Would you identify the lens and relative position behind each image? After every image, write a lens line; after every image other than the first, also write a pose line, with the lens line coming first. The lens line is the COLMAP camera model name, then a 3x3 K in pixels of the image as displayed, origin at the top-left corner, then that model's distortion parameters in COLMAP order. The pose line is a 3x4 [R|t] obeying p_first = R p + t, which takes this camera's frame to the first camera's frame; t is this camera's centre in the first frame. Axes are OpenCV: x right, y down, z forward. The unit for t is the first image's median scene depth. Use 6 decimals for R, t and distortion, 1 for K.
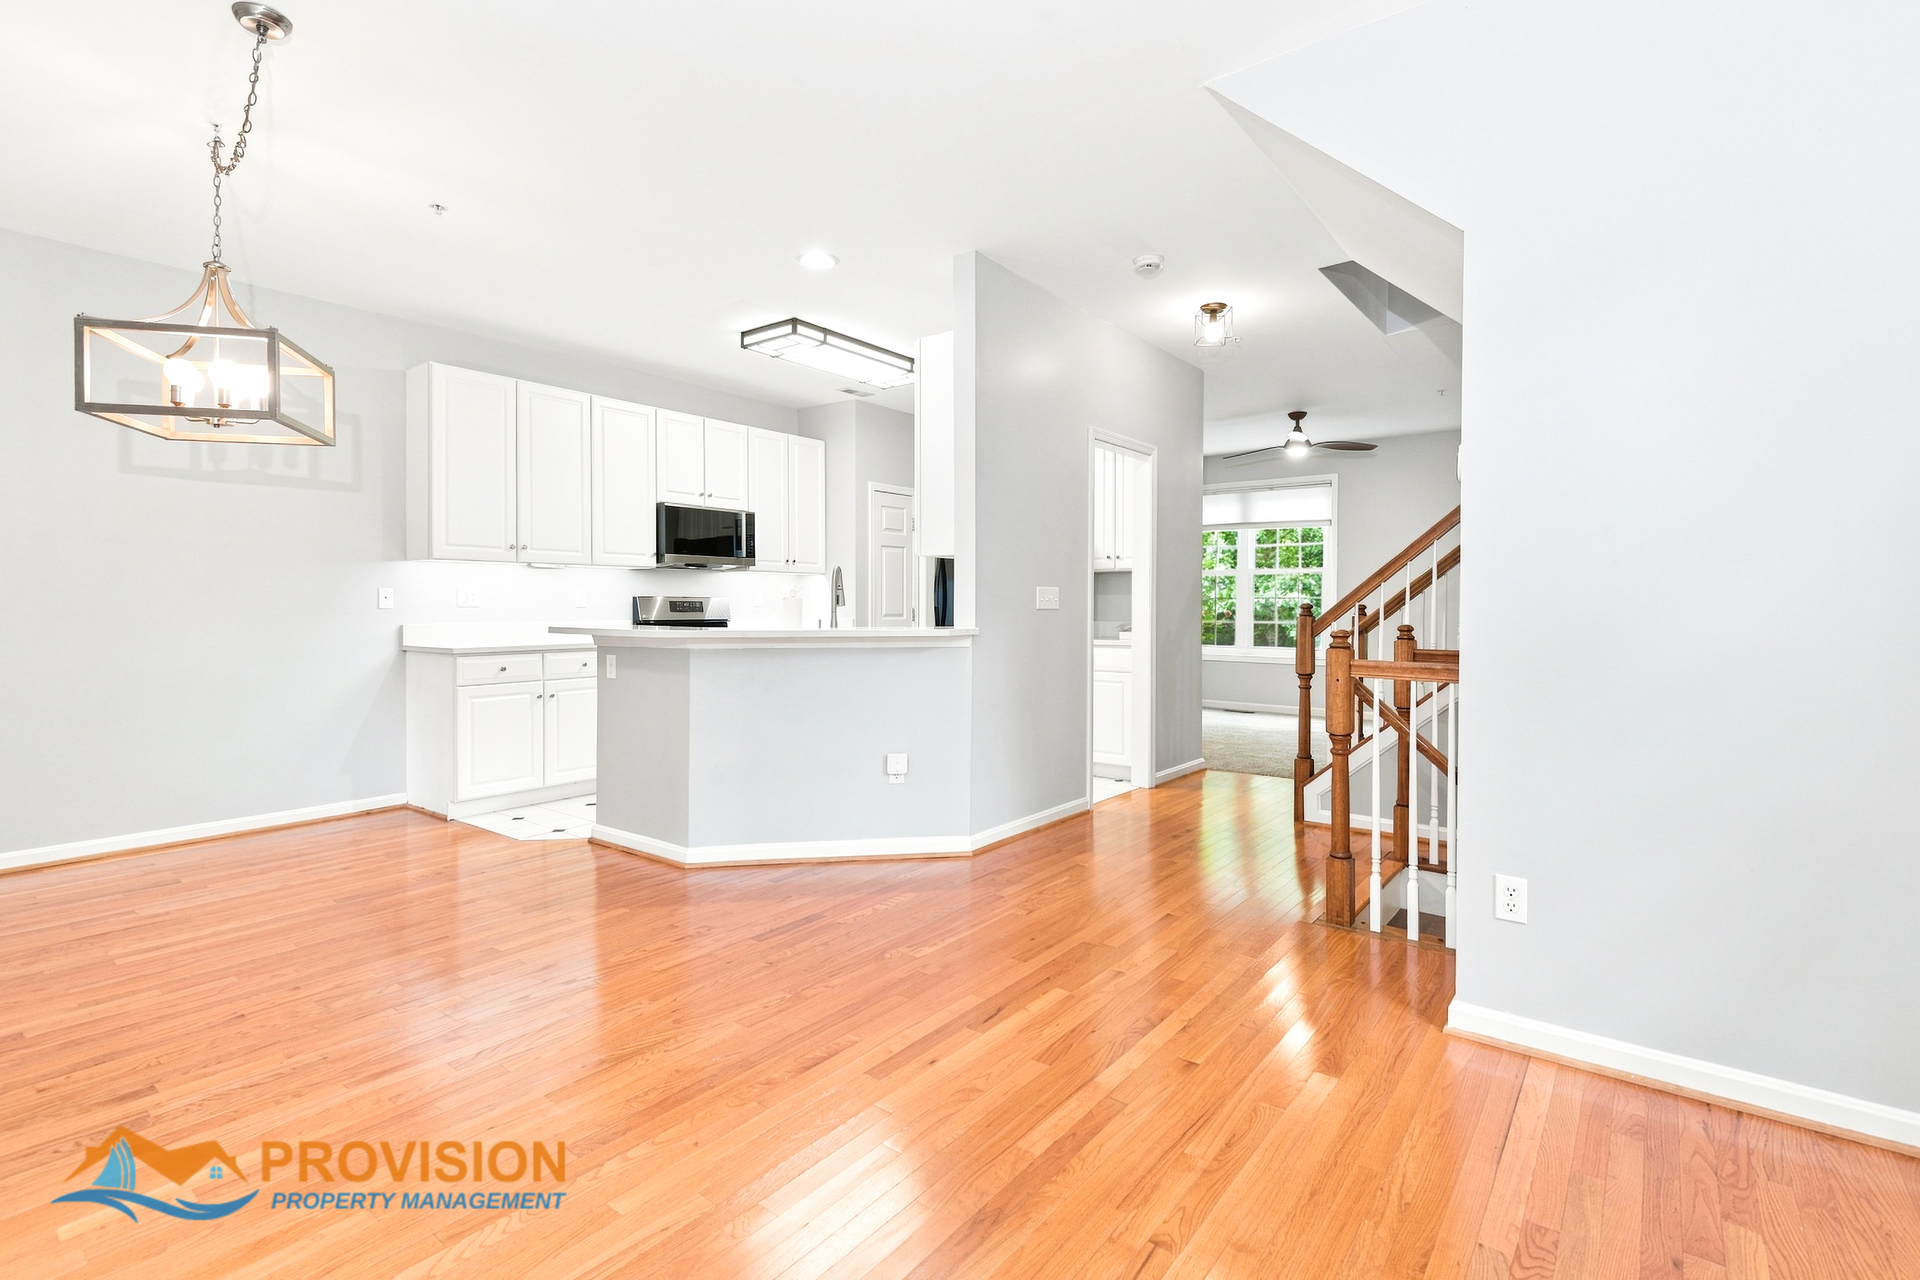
lens RADIAL K [[903.7, 0, 953.8], [0, 903.7, 602.6], [0, 0, 1]] dist [0.031451, -0.022279]
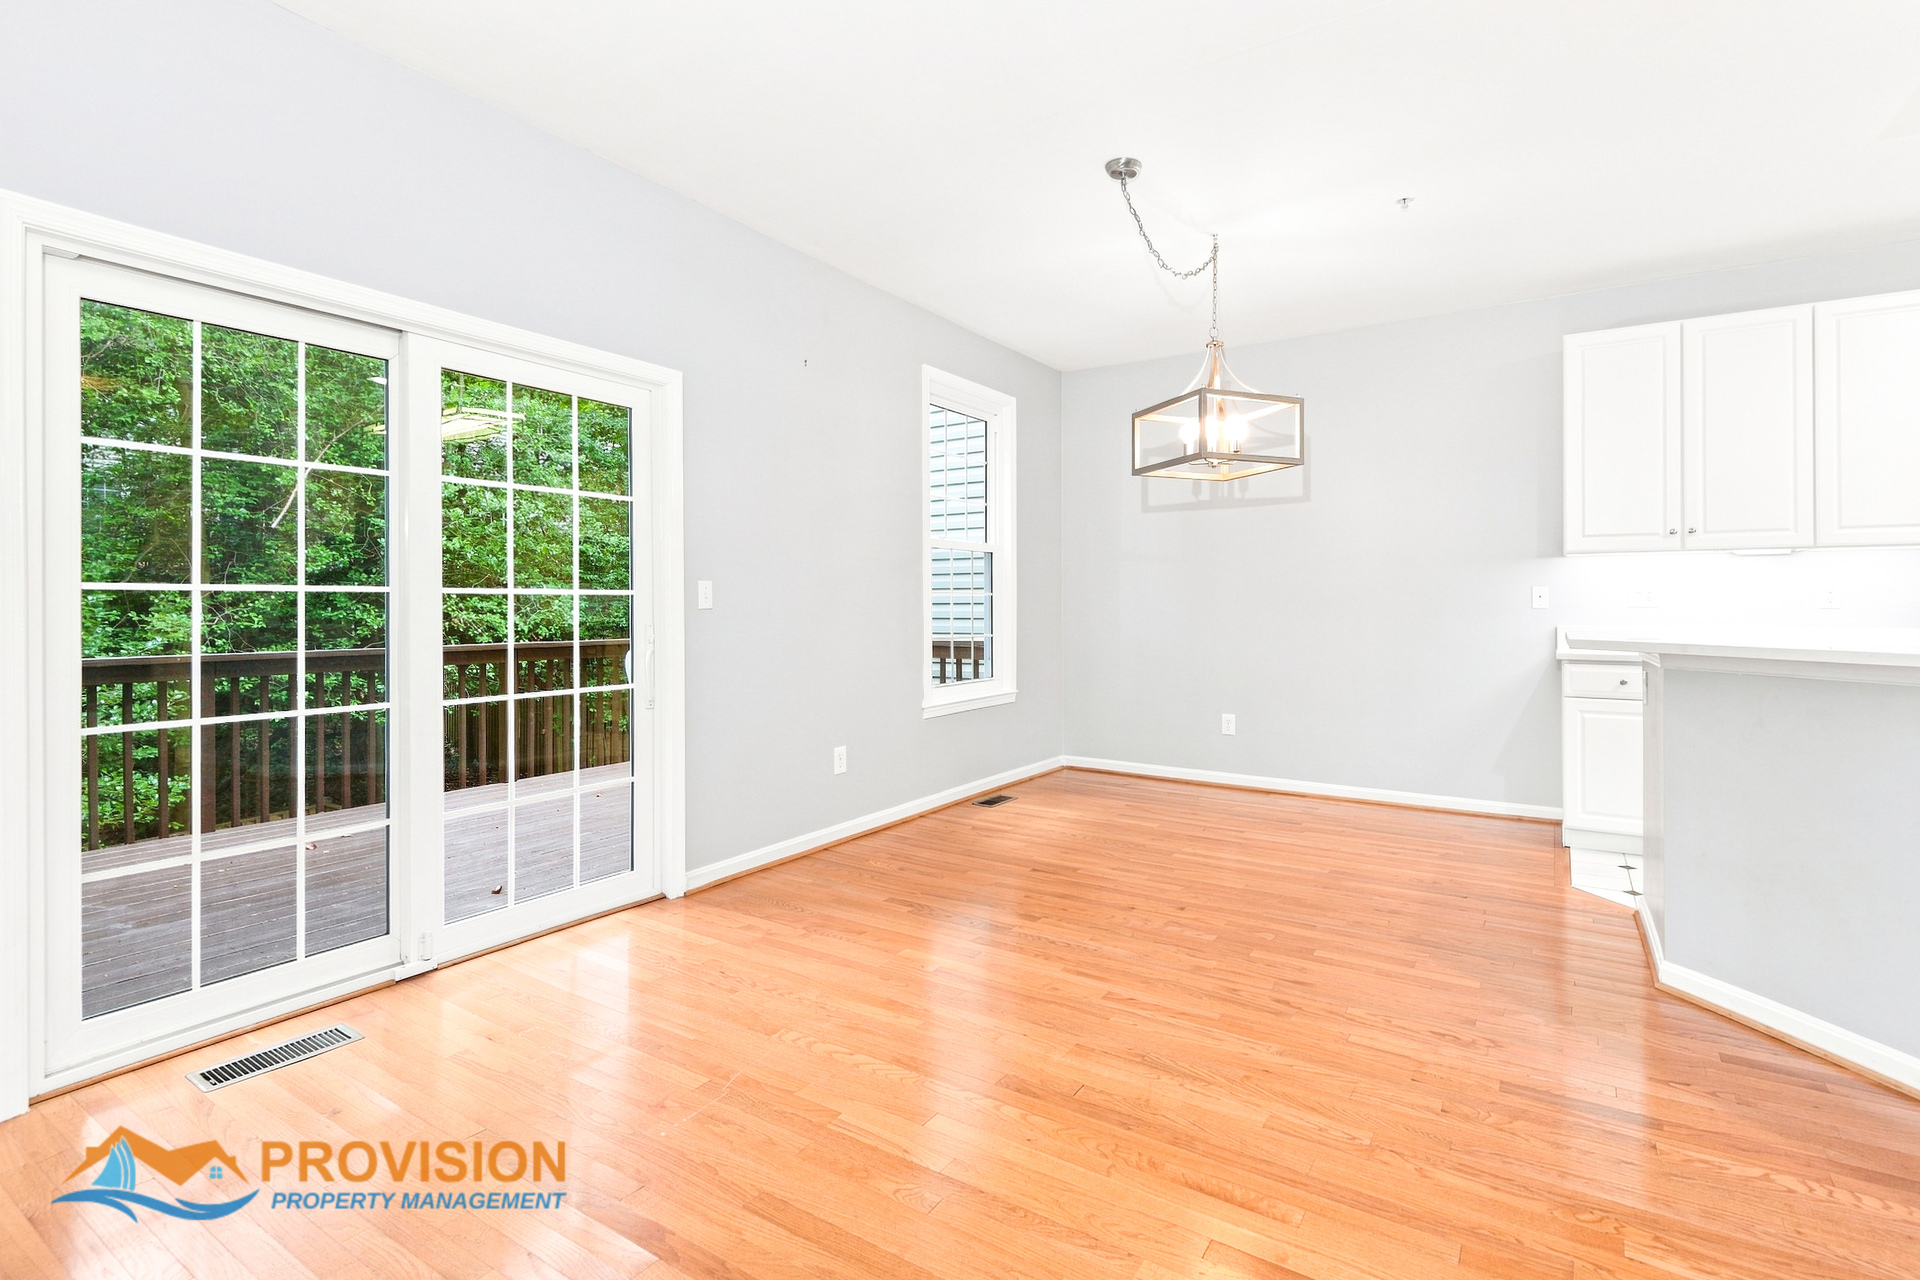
lens RADIAL K [[903.7, 0, 953.8], [0, 903.7, 602.6], [0, 0, 1]] dist [0.031451, -0.022279]
pose [[0.072307, 0.000452, -0.997382, 0.483055], [0.002077, 0.999998, 0.000603, -0.002113], [0.997380, -0.002115, 0.072306, 0.566116]]
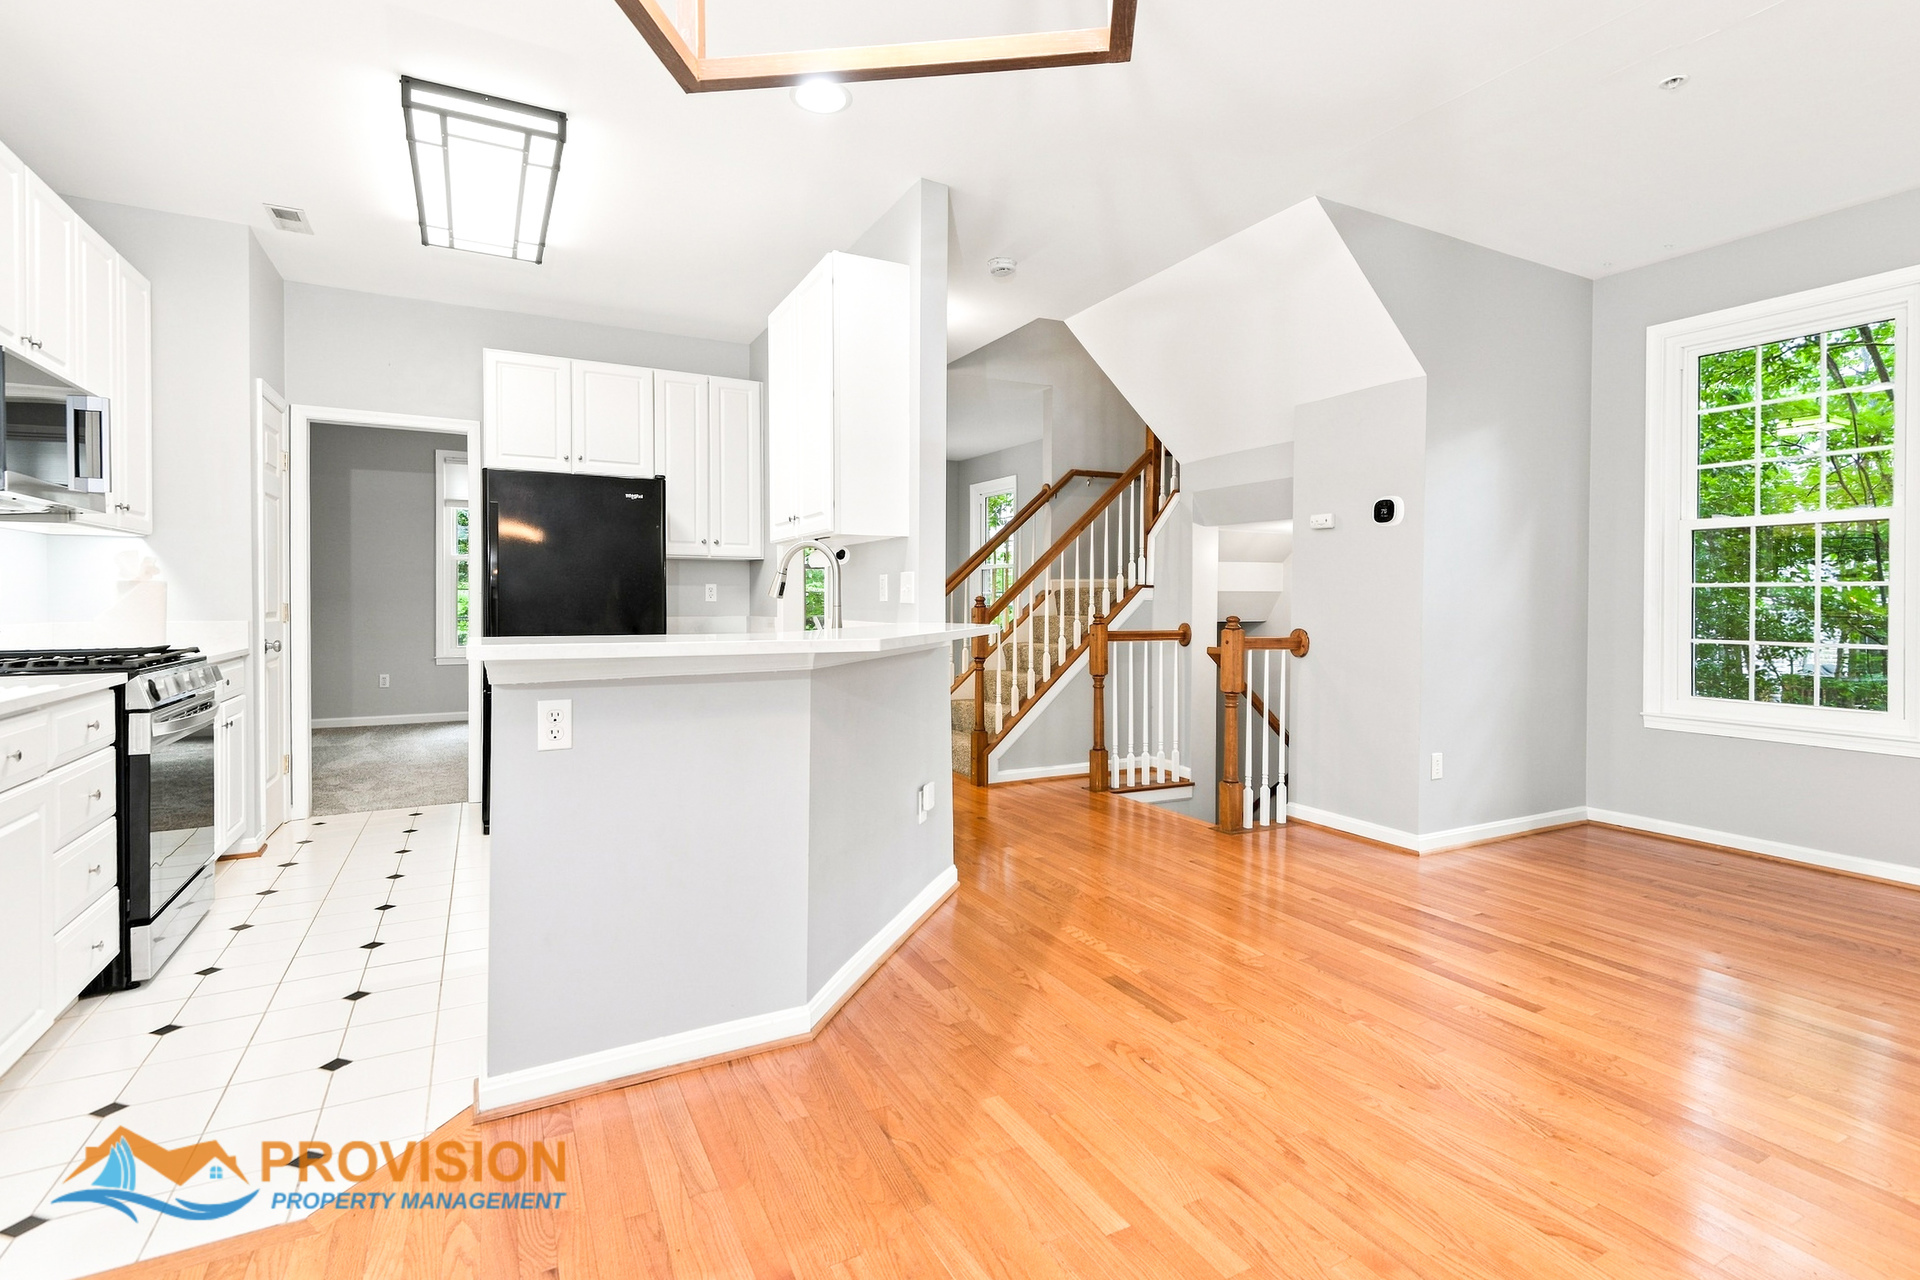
lens RADIAL K [[903.7, 0, 953.8], [0, 903.7, 602.6], [0, 0, 1]] dist [0.031451, -0.022279]
pose [[0.410238, -0.004652, 0.911967, -1.083919], [-0.000557, 0.999986, 0.005352, 0.006959], [-0.911978, -0.002704, 0.410230, 0.915104]]
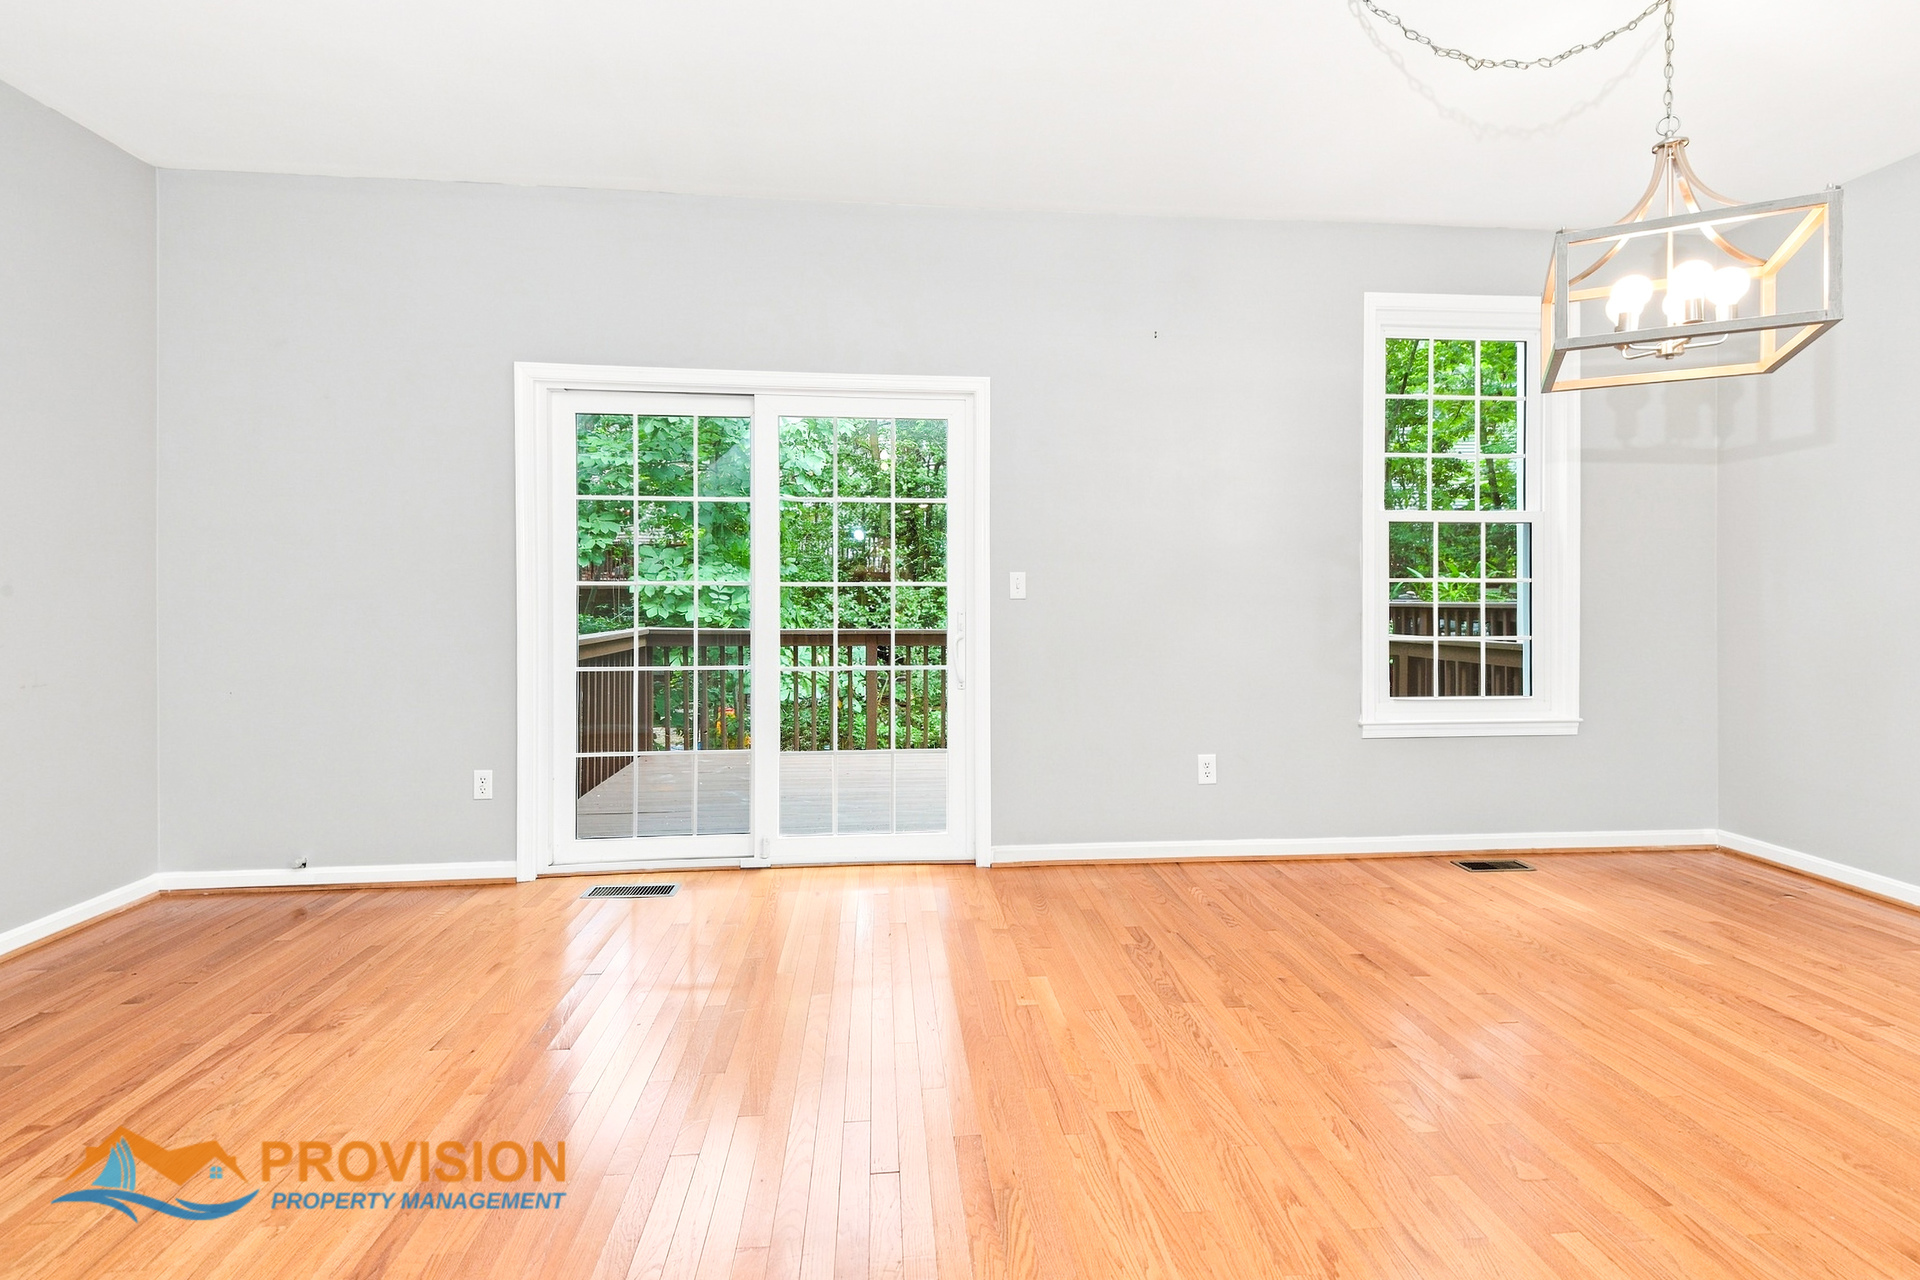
lens RADIAL K [[880.5, 0, 946.5], [0, 880.5, 592.5], [0, 0, 1]] dist [0.041916, -0.021185]
pose [[-0.732726, 0.001654, -0.680521, 0.135553], [0.004095, 0.999990, -0.001979, -0.000210], [0.680511, -0.004237, -0.732726, 1.201962]]
